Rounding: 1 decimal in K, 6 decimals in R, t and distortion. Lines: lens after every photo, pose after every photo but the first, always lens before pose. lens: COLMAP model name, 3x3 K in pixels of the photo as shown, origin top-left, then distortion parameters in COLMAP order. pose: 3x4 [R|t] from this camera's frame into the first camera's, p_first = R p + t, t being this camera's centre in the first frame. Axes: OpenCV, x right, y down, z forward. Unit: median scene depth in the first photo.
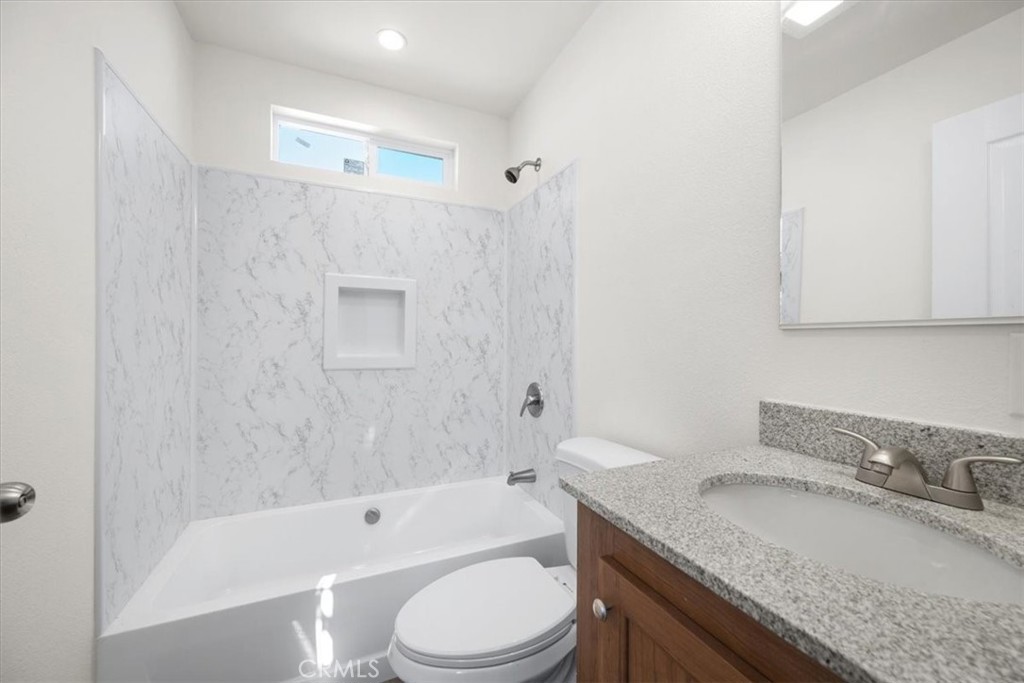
lens RADIAL K [[399.9, 0, 511.5], [0, 399.9, 345.5], [0, 0, 1]] dist [0.000149, 0.000017]
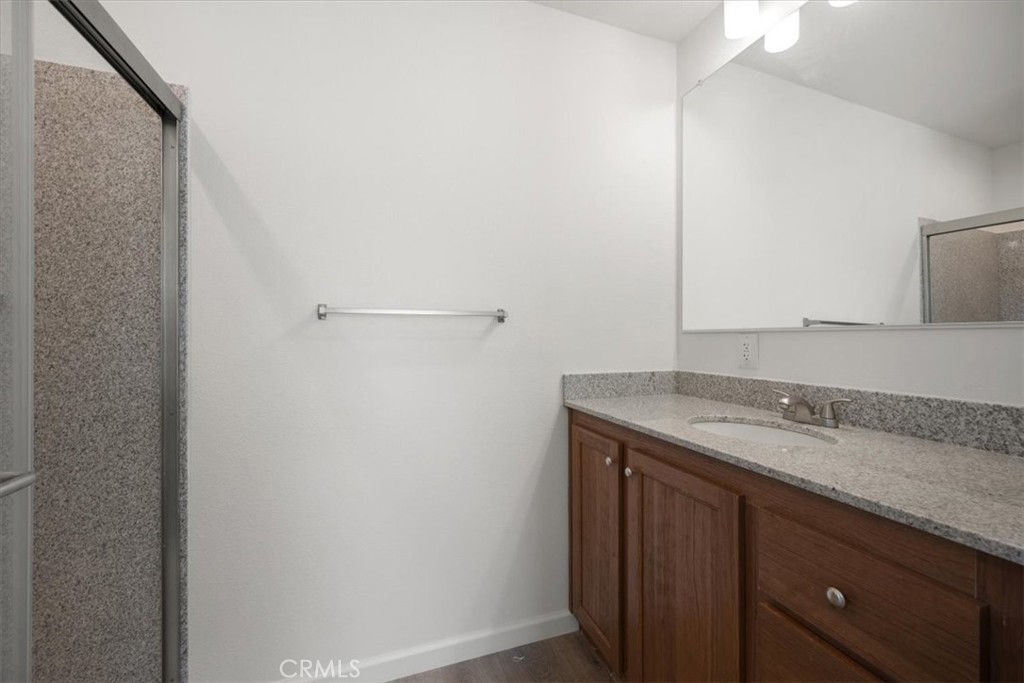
lens RADIAL K [[399.9, 0, 512.4], [0, 399.9, 340.1], [0, 0, 1]] dist [0.000149, 0.000017]
pose [[0.995514, 0.000768, -0.094610, -0.163780], [0.000209, 0.999947, 0.010309, -0.021467], [0.094613, -0.010282, 0.995461, -0.976721]]
